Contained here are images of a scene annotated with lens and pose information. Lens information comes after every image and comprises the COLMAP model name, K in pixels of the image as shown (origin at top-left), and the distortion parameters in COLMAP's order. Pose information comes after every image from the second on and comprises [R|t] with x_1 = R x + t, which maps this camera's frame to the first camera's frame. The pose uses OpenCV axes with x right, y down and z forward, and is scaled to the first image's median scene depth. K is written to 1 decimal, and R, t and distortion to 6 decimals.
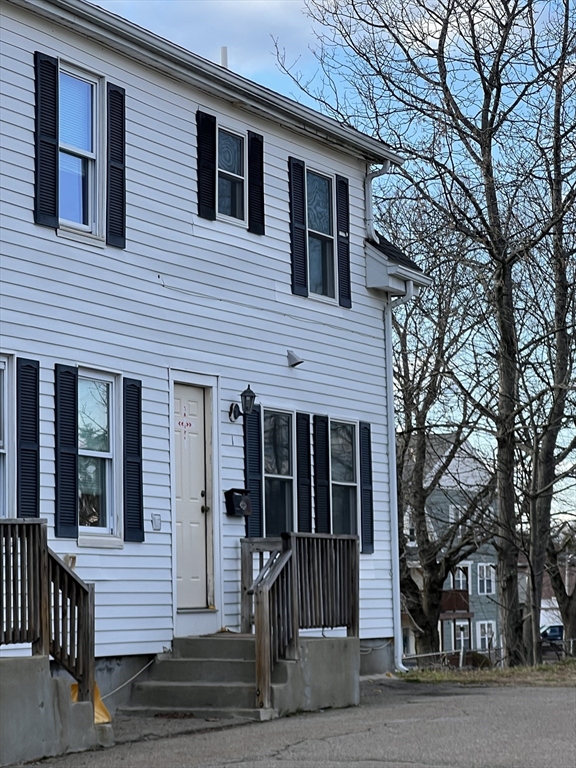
lens RADIAL K [[2385.0, 0, 288.0], [0, 2385.0, 384.0], [0, 0, 1]] dist [-0.111830, 1.298811]
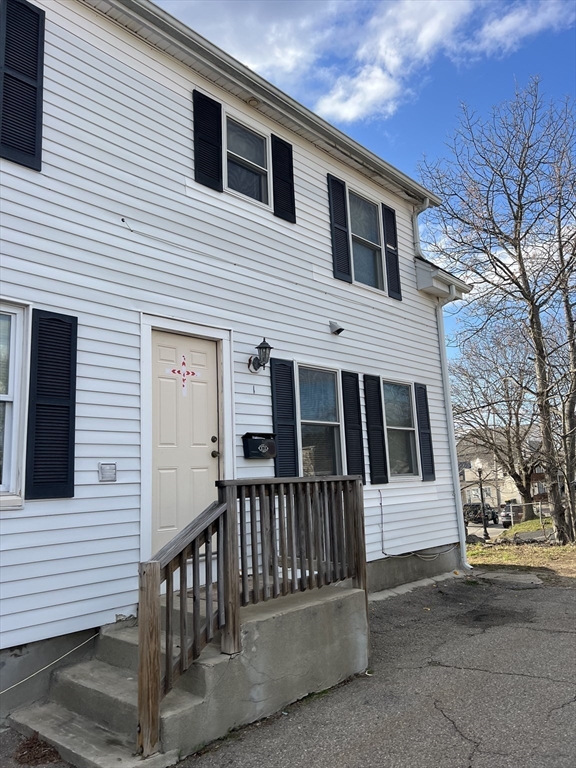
lens RADIAL K [[581.3, 0, 288.0], [0, 581.3, 384.0], [0, 0, 1]] dist [0.122367, -0.209827]
pose [[0.943424, -0.079373, -0.321948, 0.076473], [0.058379, 0.995521, -0.074364, 0.040964], [0.326409, 0.051361, 0.943832, 0.732588]]
